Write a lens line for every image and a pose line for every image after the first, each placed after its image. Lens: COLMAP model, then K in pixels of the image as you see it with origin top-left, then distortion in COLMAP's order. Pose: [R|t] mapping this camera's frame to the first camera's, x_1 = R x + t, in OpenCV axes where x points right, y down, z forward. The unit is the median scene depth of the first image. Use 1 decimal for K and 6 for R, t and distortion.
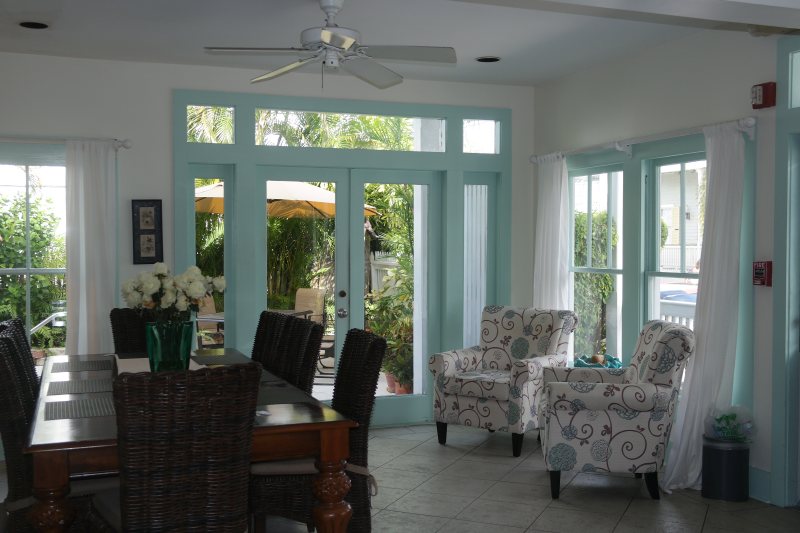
lens RADIAL K [[912.2, 0, 402.0], [0, 912.2, 267.6], [0, 0, 1]] dist [0.025678, 0.000000]
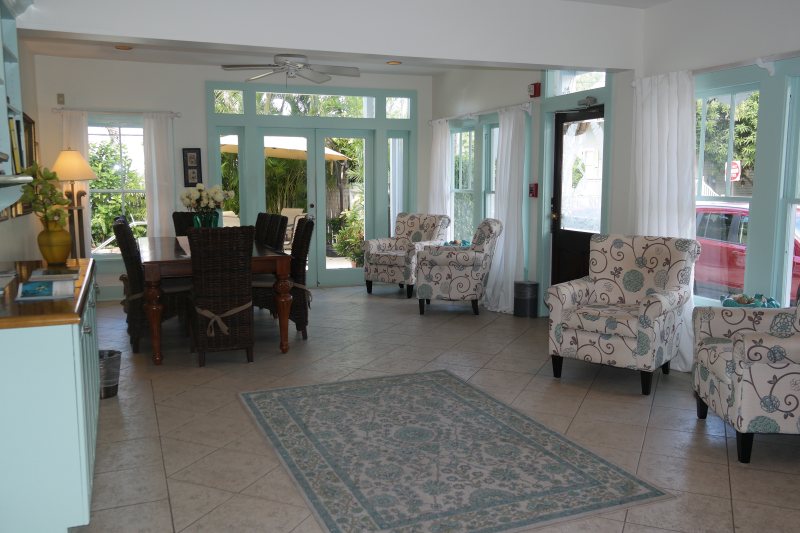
lens RADIAL K [[696.4, 0, 397.8], [0, 696.4, 263.5], [0, 0, 1]] dist [-0.018014, 0.011864]
pose [[0.999889, -0.002137, 0.014739, 0.083440], [0.000736, 0.995534, 0.094399, 0.016739], [-0.014875, -0.094378, 0.995425, -0.306486]]
